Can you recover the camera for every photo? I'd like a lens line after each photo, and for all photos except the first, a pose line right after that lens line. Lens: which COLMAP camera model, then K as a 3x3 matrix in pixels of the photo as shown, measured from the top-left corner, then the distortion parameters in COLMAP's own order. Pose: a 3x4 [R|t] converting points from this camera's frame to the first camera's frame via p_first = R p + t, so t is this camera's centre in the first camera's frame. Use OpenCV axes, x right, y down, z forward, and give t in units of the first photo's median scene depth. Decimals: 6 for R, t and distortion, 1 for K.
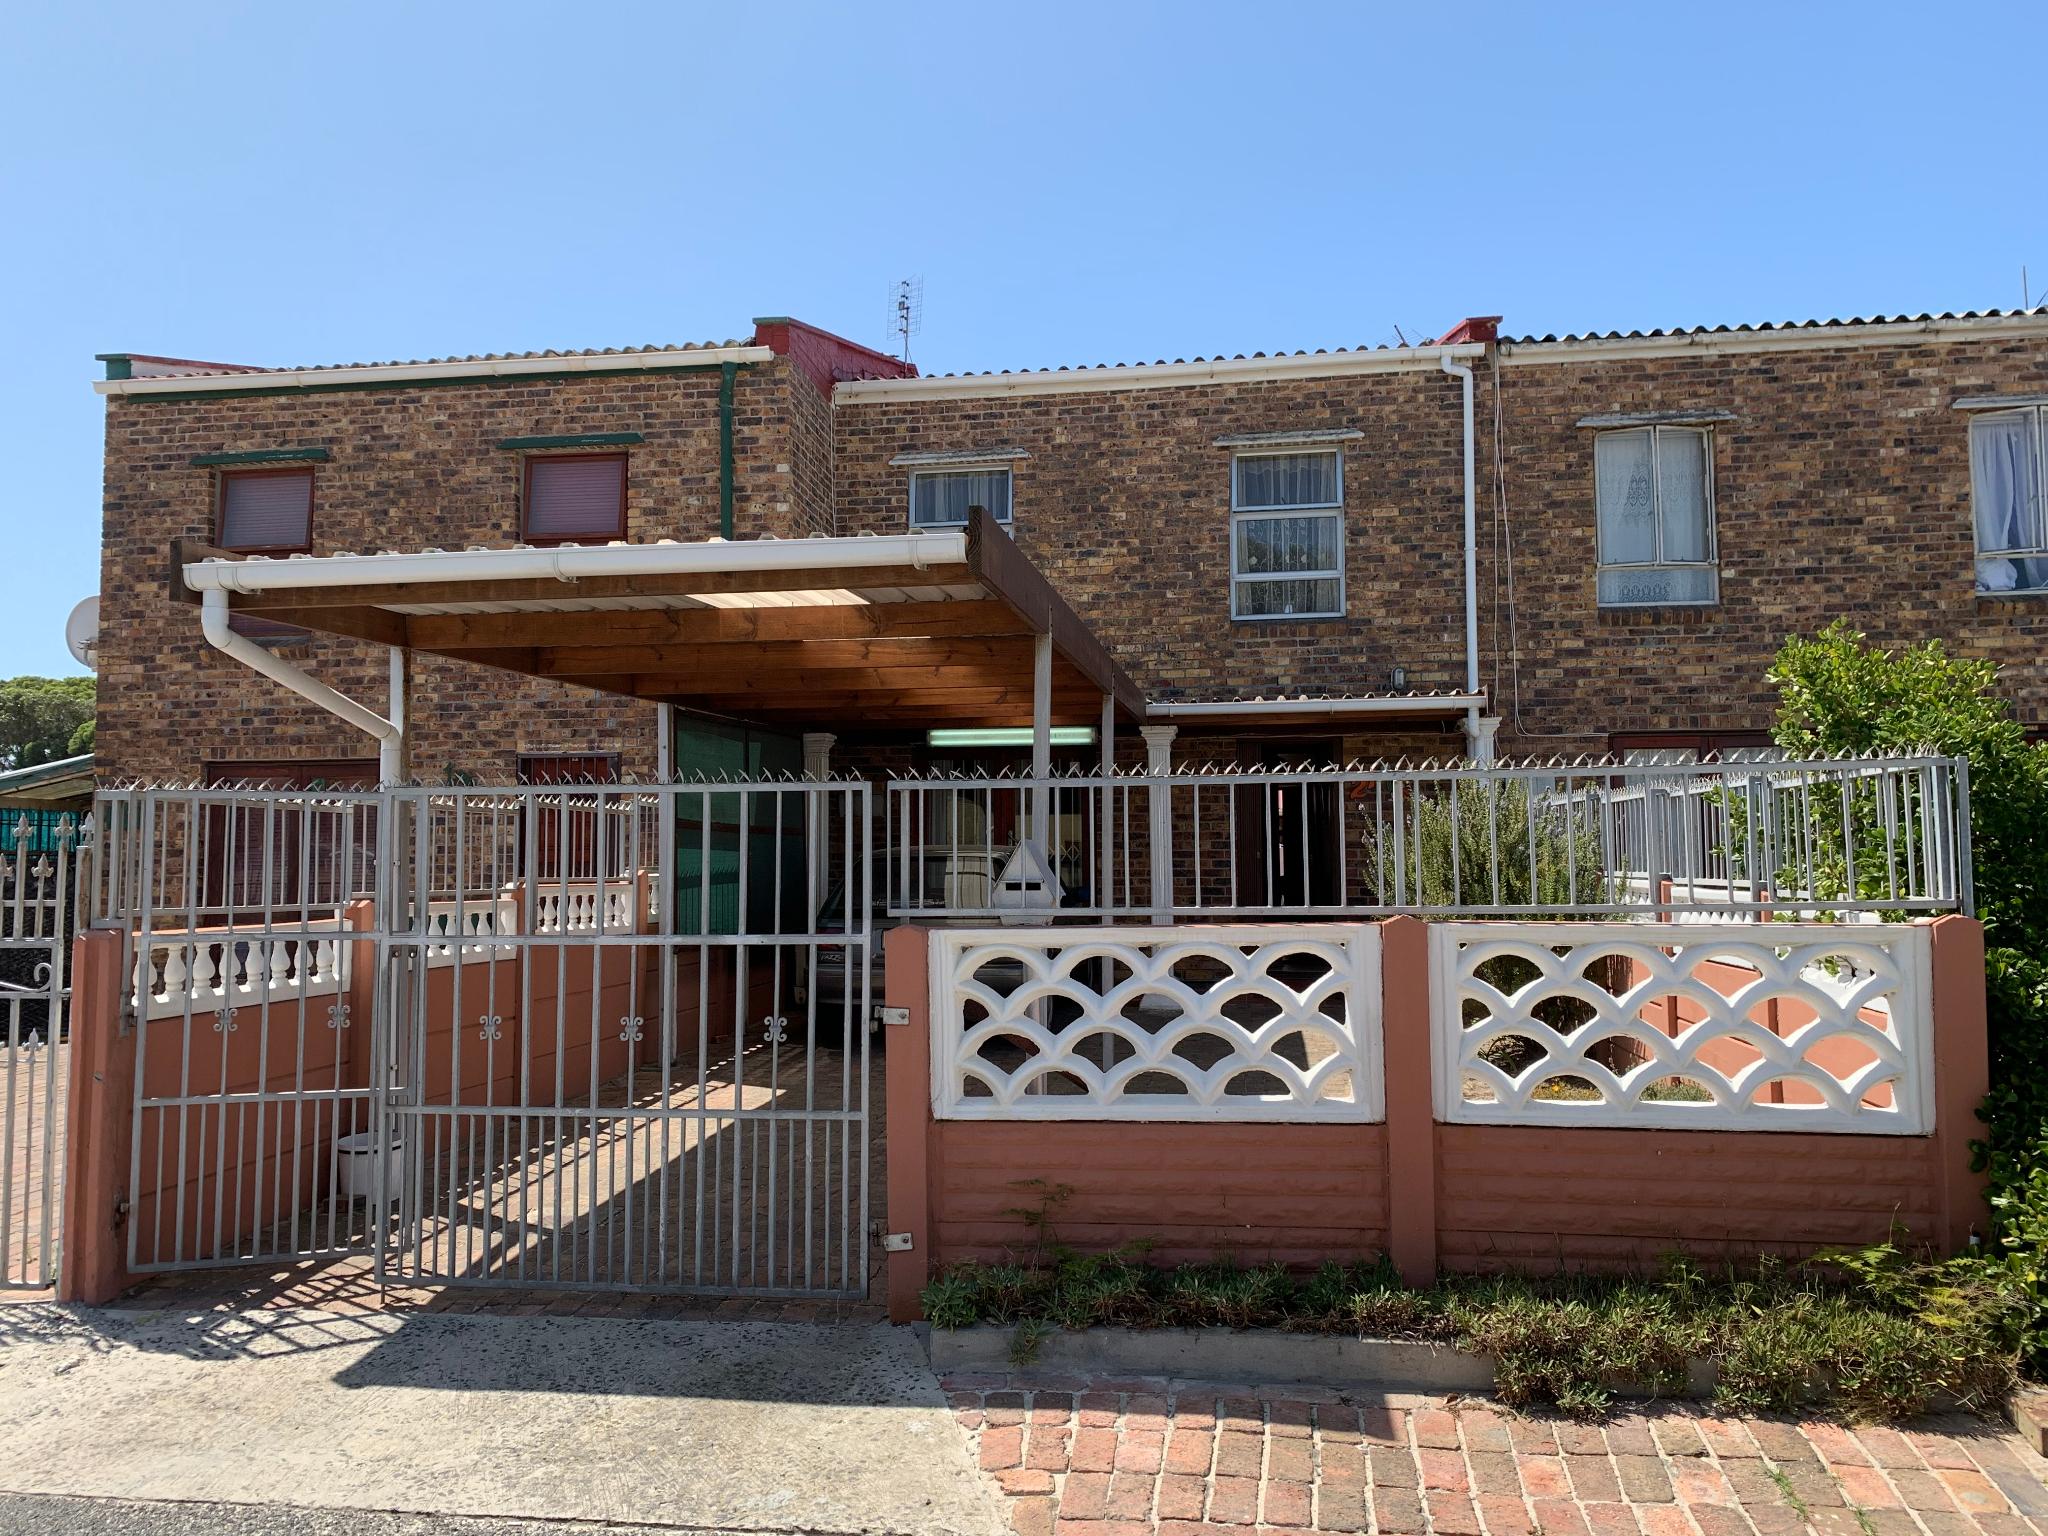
lens RADIAL K [[1551.1, 0, 1013.5], [0, 1551.1, 788.0], [0, 0, 1]] dist [0.050315, -0.078560]
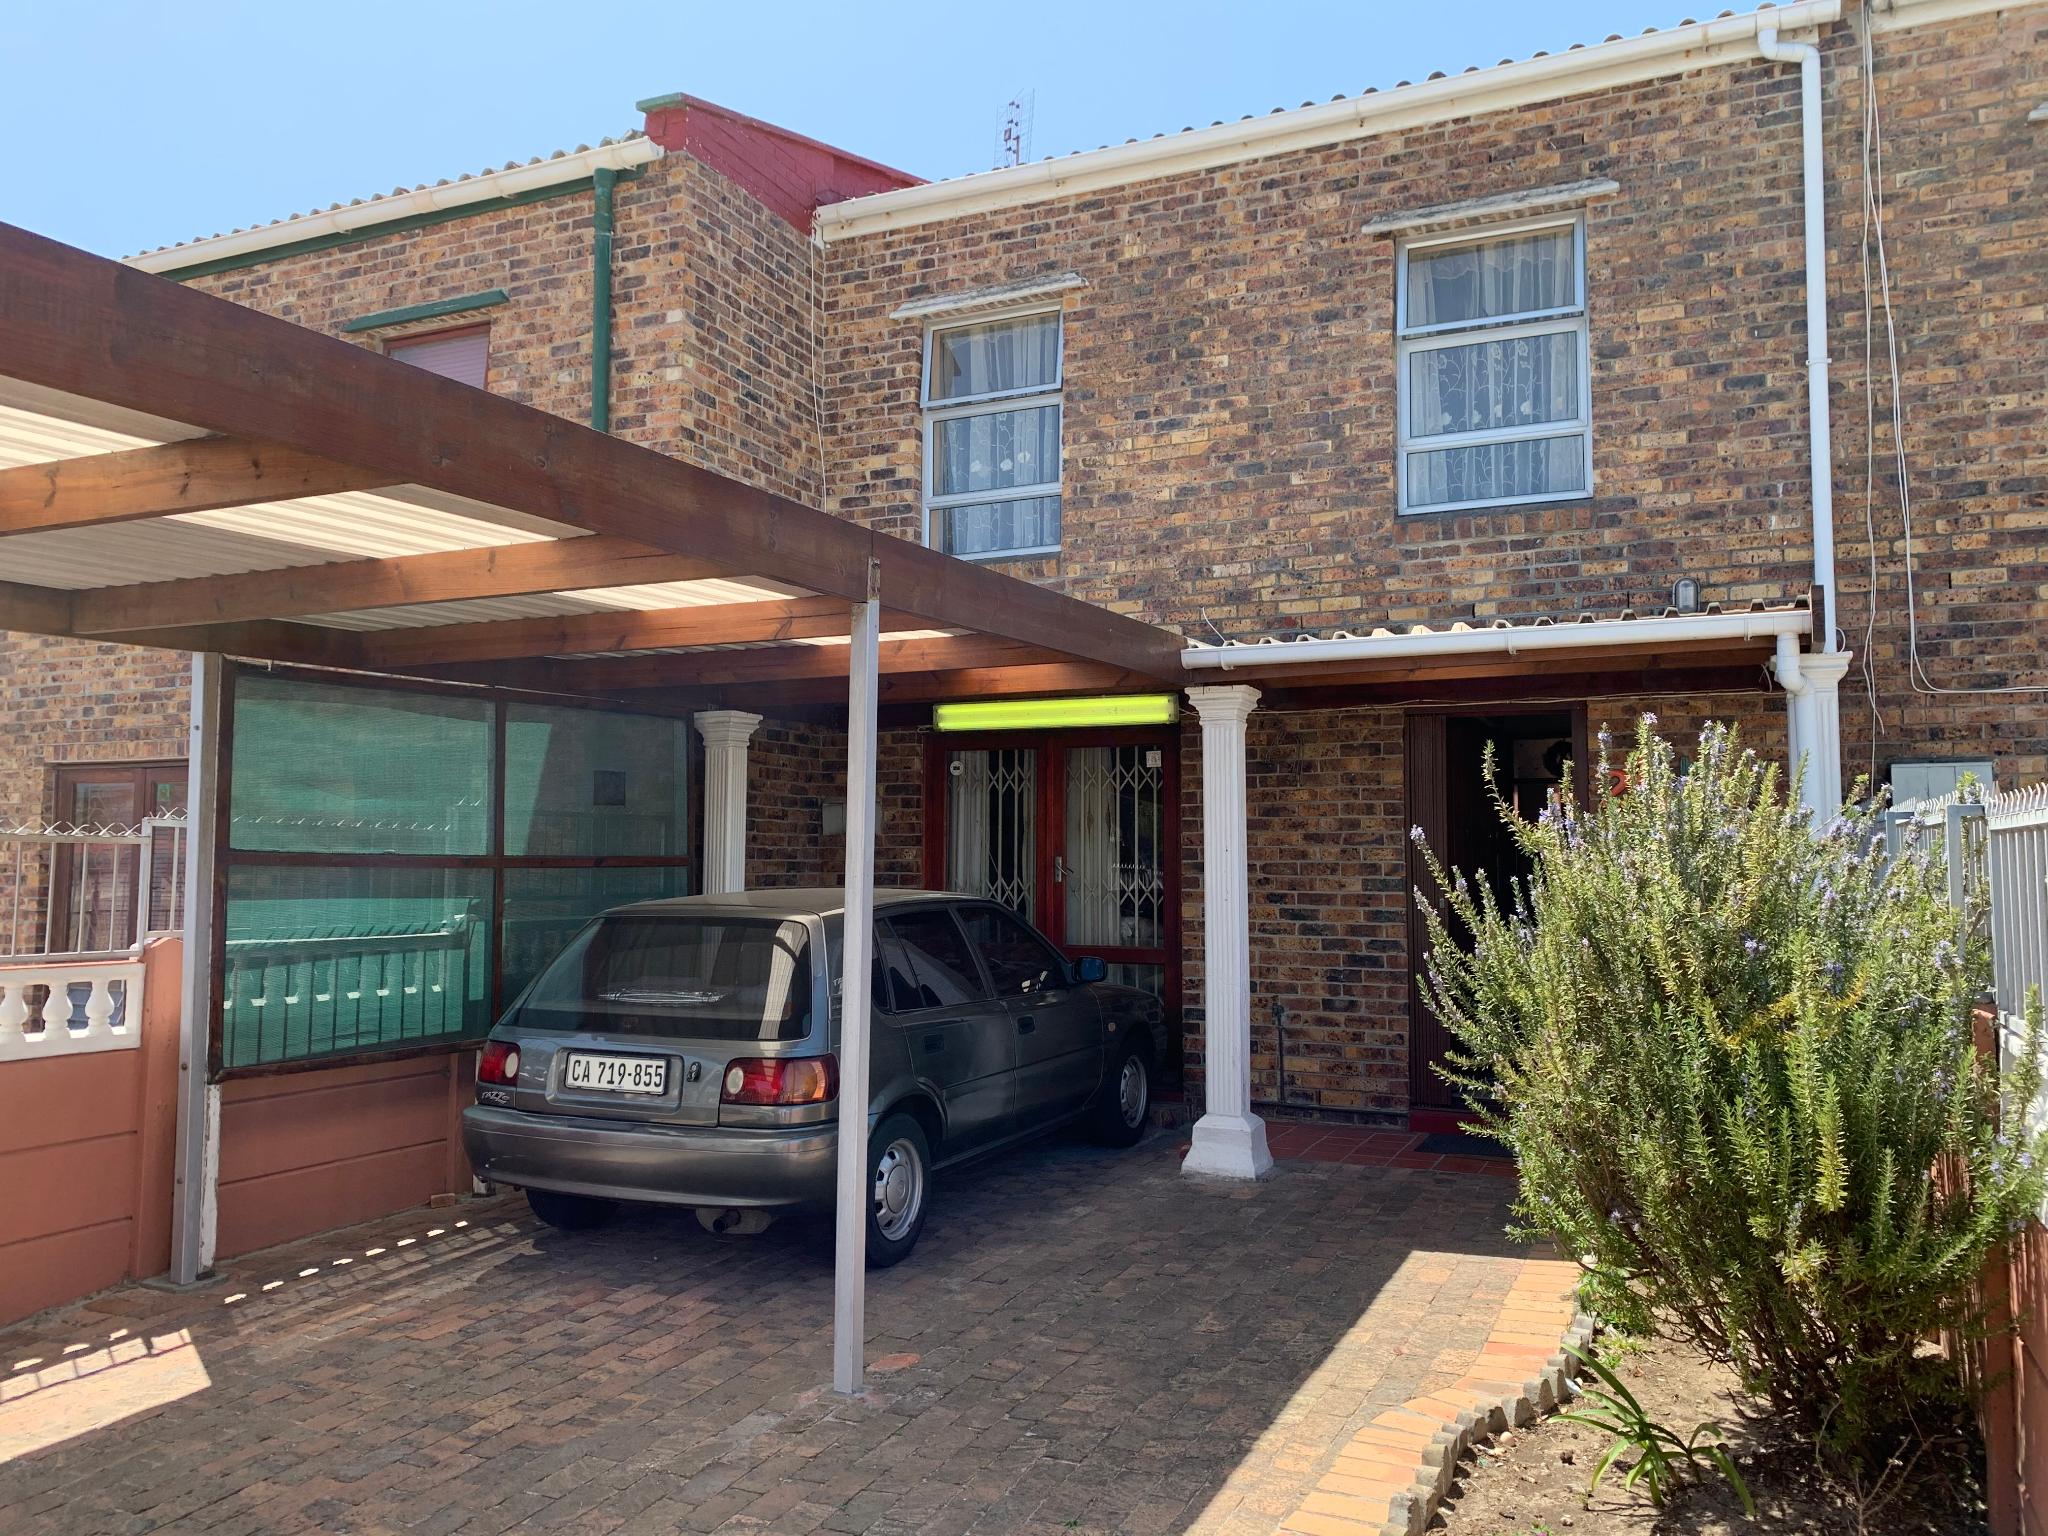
lens RADIAL K [[1551.1, 0, 1041.4], [0, 1551.1, 761.0], [0, 0, 1]] dist [0.050315, -0.078560]
pose [[0.959435, -0.010895, -0.281719, 0.180143], [0.006433, 0.999839, -0.016757, -0.001877], [0.281856, 0.014265, 0.959351, 0.378927]]
